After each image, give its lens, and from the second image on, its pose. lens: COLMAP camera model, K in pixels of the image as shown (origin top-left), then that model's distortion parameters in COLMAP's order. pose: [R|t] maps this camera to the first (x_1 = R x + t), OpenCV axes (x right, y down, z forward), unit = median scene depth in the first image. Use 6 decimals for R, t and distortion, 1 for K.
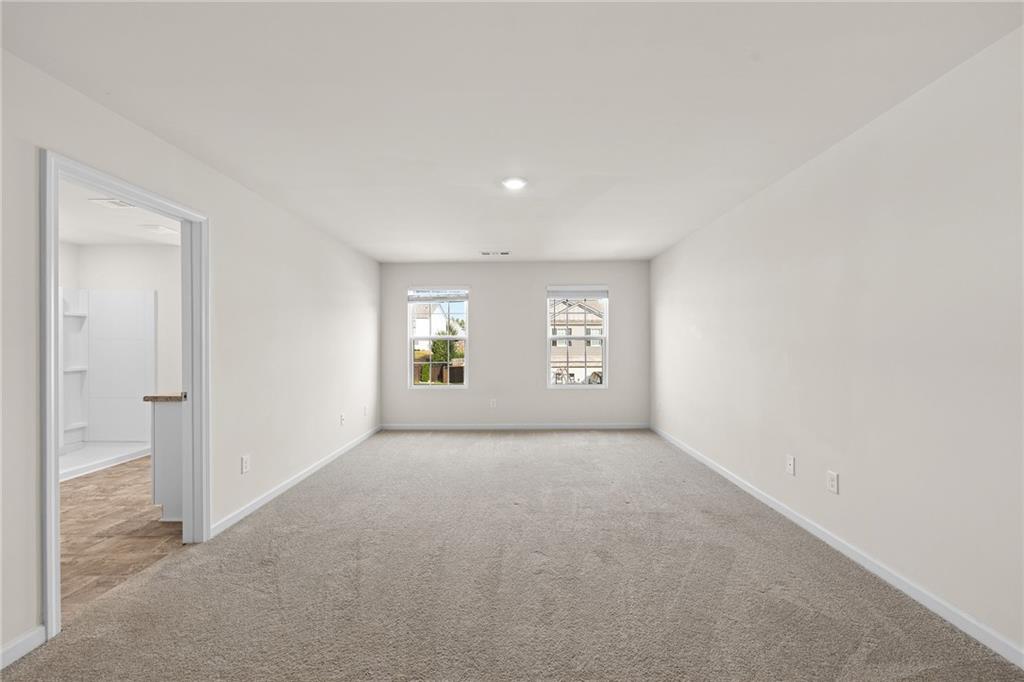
lens RADIAL K [[415.7, 0, 515.7], [0, 415.7, 344.0], [0, 0, 1]] dist [0.001871, -0.001541]
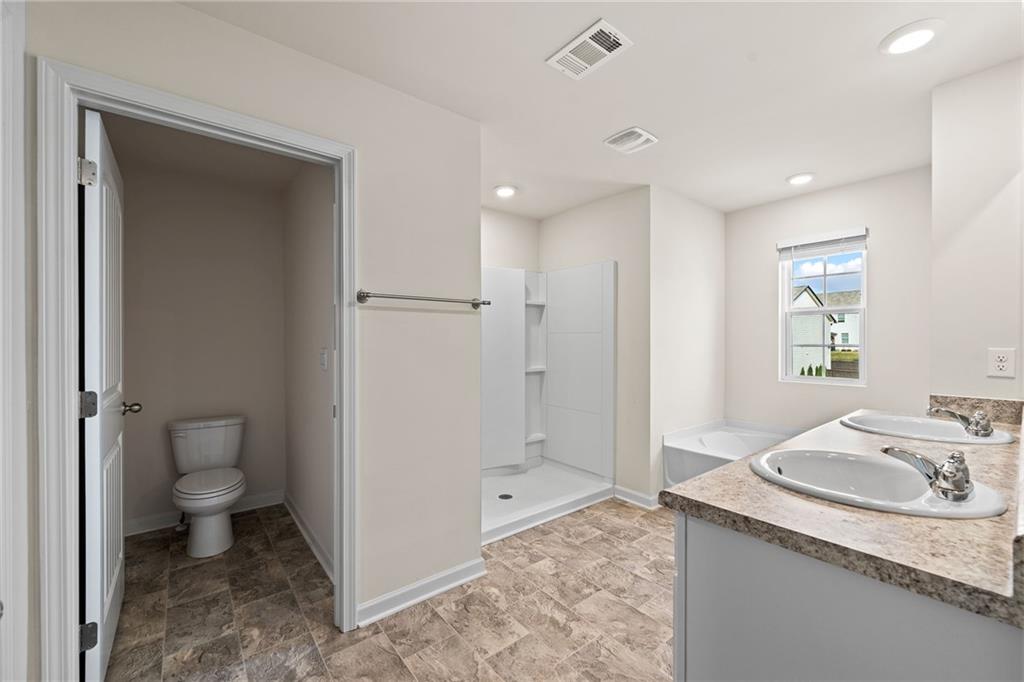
lens RADIAL K [[415.7, 0, 513.0], [0, 415.7, 342.0], [0, 0, 1]] dist [0.001871, -0.001541]
pose [[0.633897, 0.002099, -0.773415, -0.476275], [-0.002504, 0.999997, 0.000661, 0.005714], [0.773413, 0.001518, 0.633900, 0.468366]]
